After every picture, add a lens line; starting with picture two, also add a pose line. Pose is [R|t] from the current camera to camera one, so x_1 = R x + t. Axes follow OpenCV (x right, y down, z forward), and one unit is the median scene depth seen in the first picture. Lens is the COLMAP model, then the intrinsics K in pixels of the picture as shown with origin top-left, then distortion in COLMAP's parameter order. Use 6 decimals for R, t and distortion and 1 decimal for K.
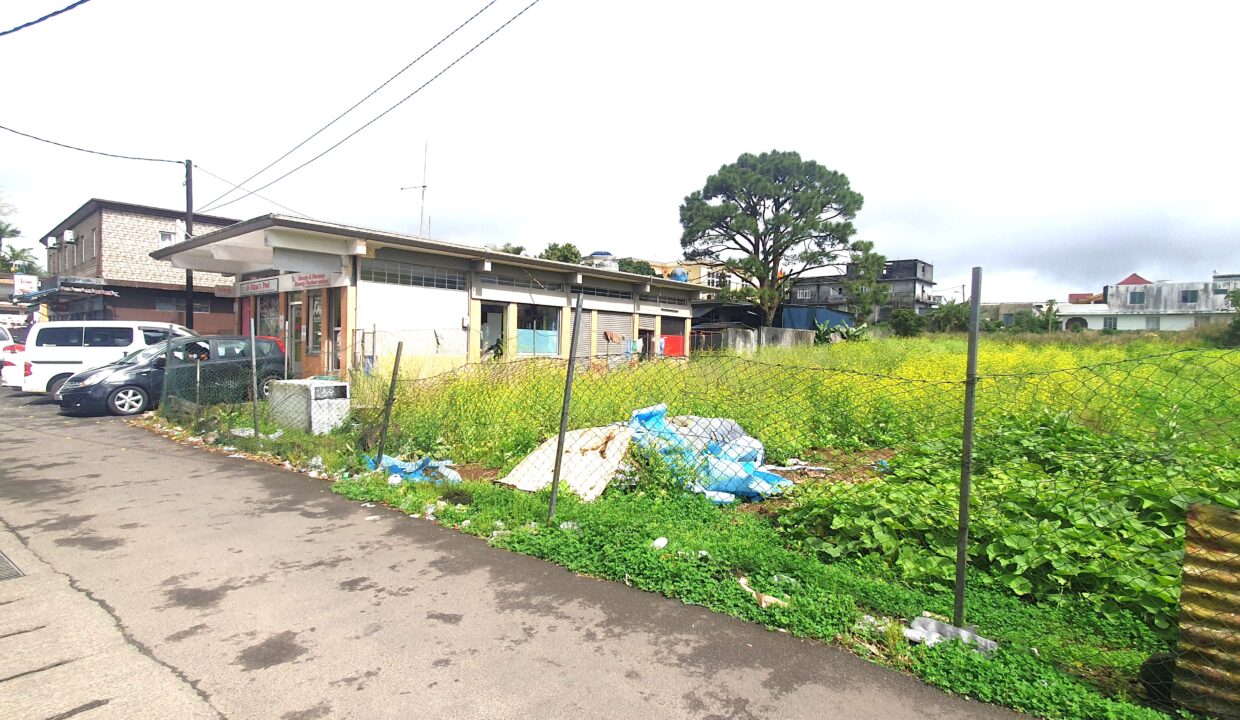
lens RADIAL K [[602.7, 0, 627.1], [0, 602.7, 364.1], [0, 0, 1]] dist [0.010150, 0.000150]
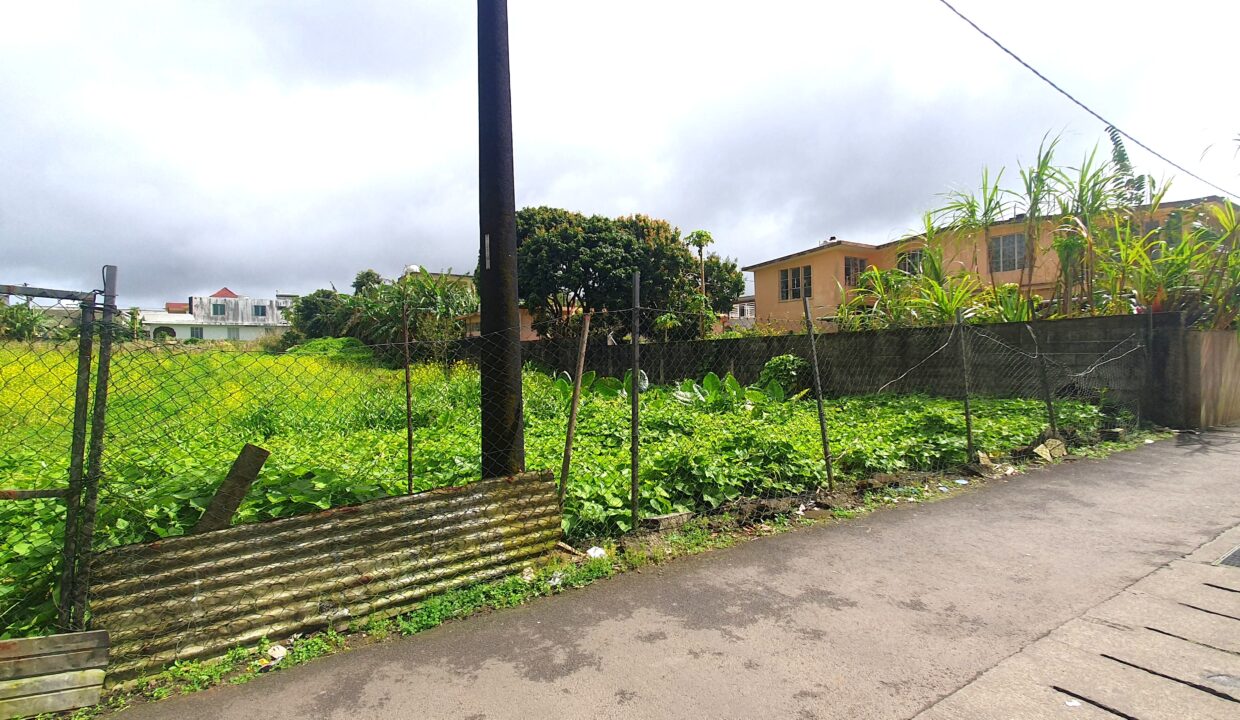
lens RADIAL K [[607.8, 0, 629.2], [0, 607.8, 363.2], [0, 0, 1]] dist [0.008680, -0.000166]
pose [[0.318984, -0.034429, 0.947135, 0.126241], [0.050158, 0.998553, 0.019405, 0.005837], [-0.946432, 0.041317, 0.320249, -0.120542]]
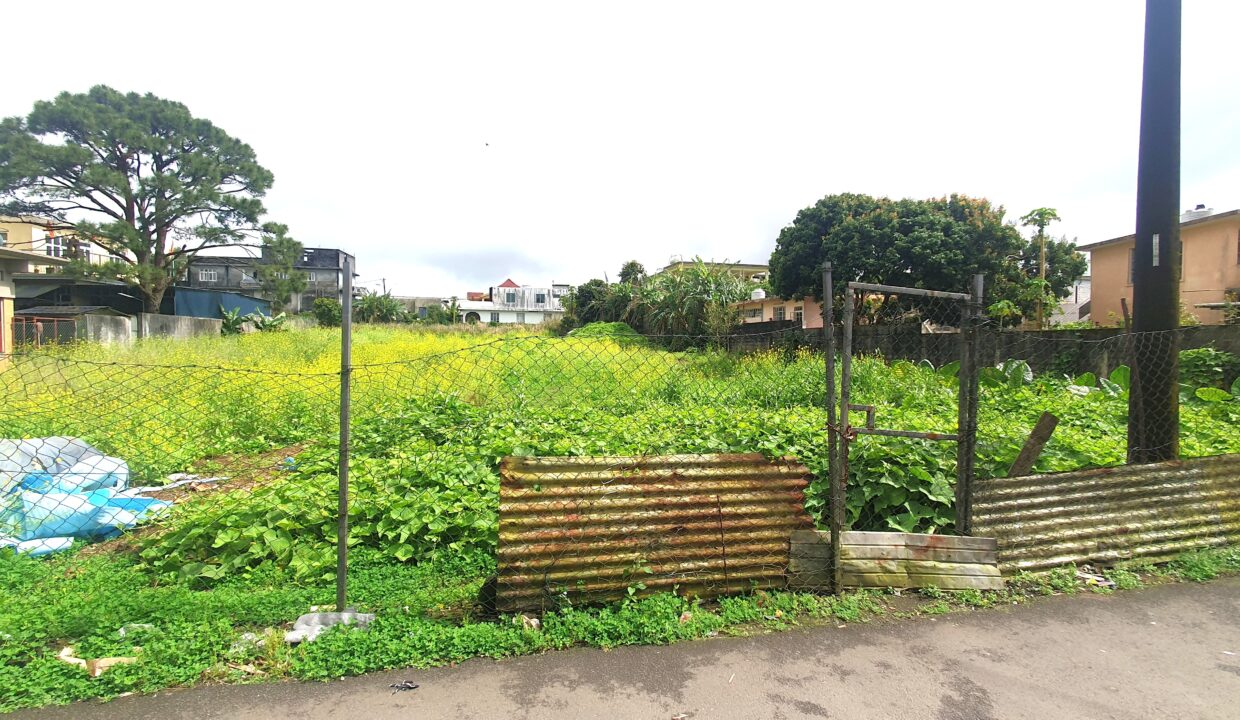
lens RADIAL K [[602.7, 0, 627.1], [0, 602.7, 364.1], [0, 0, 1]] dist [0.010150, 0.000150]
pose [[0.633827, -0.041451, 0.772364, 0.010250], [0.028809, 0.999135, 0.029979, -0.000366], [-0.772938, 0.003250, 0.634473, -0.003872]]
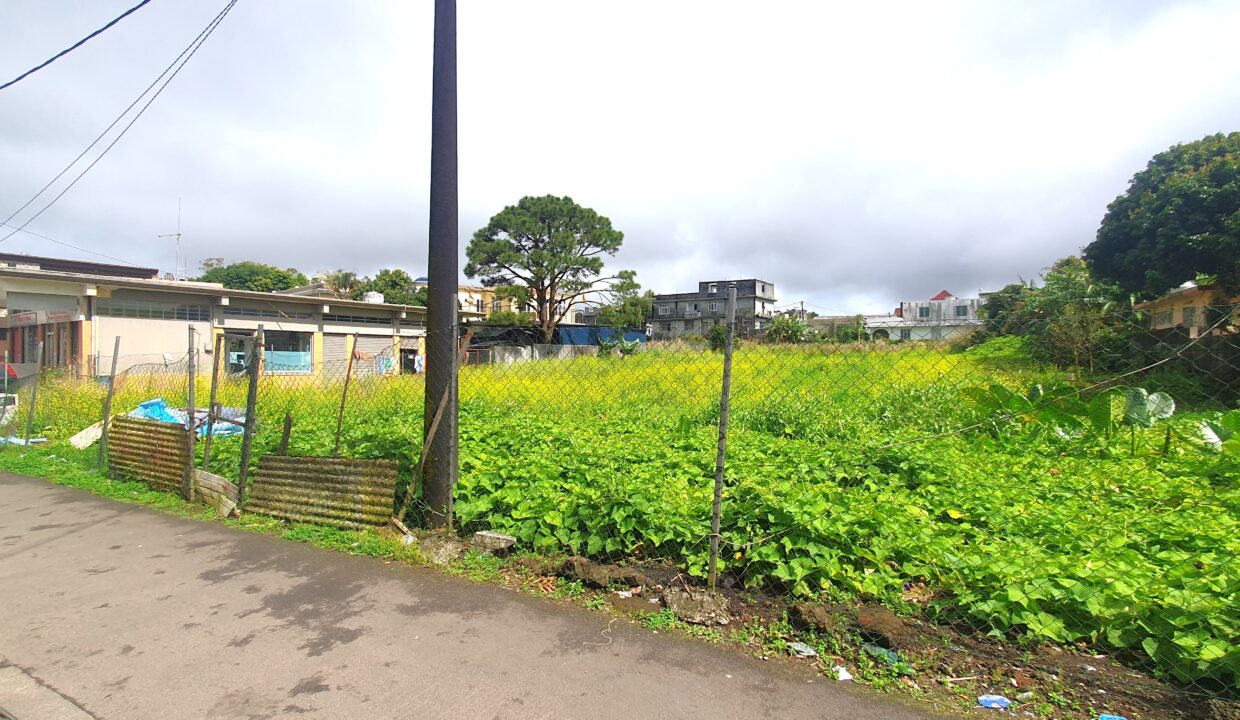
lens RADIAL K [[602.7, 0, 627.1], [0, 602.7, 364.1], [0, 0, 1]] dist [0.010150, 0.000150]
pose [[0.991067, -0.021449, 0.131628, 0.354146], [0.024538, 0.999459, -0.021888, 0.010785], [-0.131087, 0.024922, 0.991058, -0.280017]]
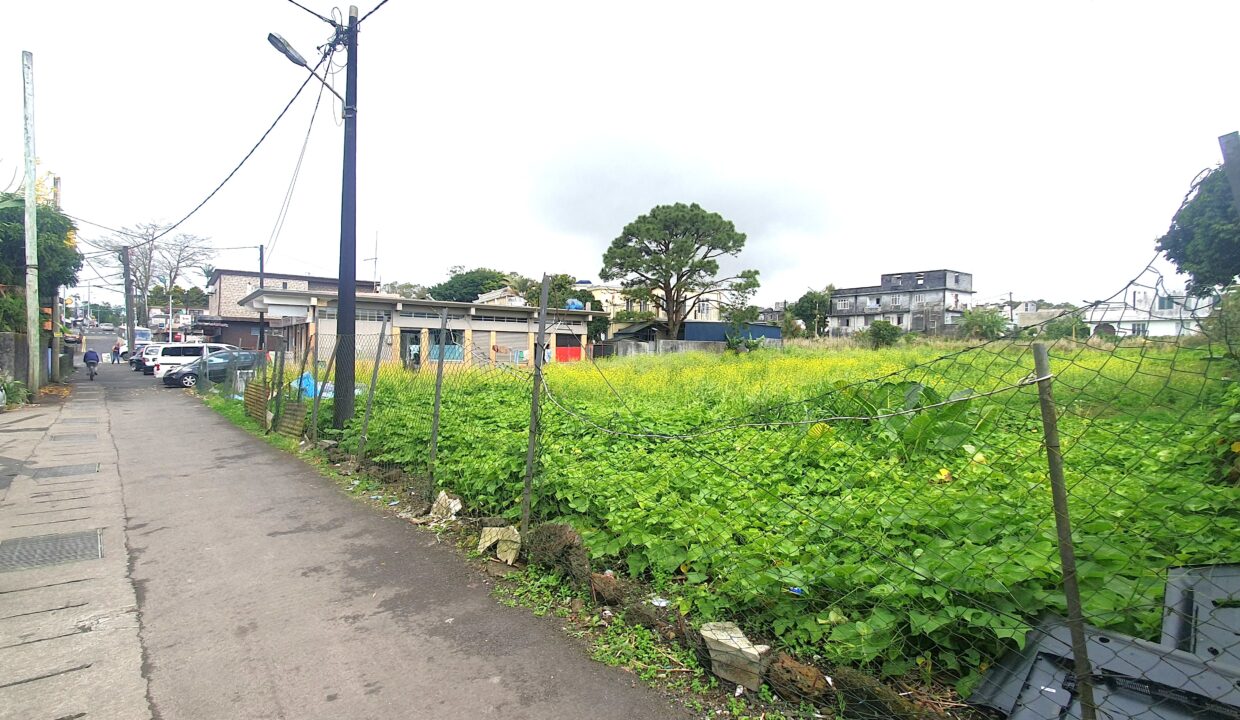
lens RADIAL K [[595.7, 0, 633.7], [0, 595.7, 367.9], [0, 0, 1]] dist [0.020332, 0.000029]
pose [[0.980064, -0.001478, -0.198678, 0.618059], [-0.000475, 0.999952, -0.009783, 0.017757], [0.198683, 0.009683, 0.980016, -0.408044]]
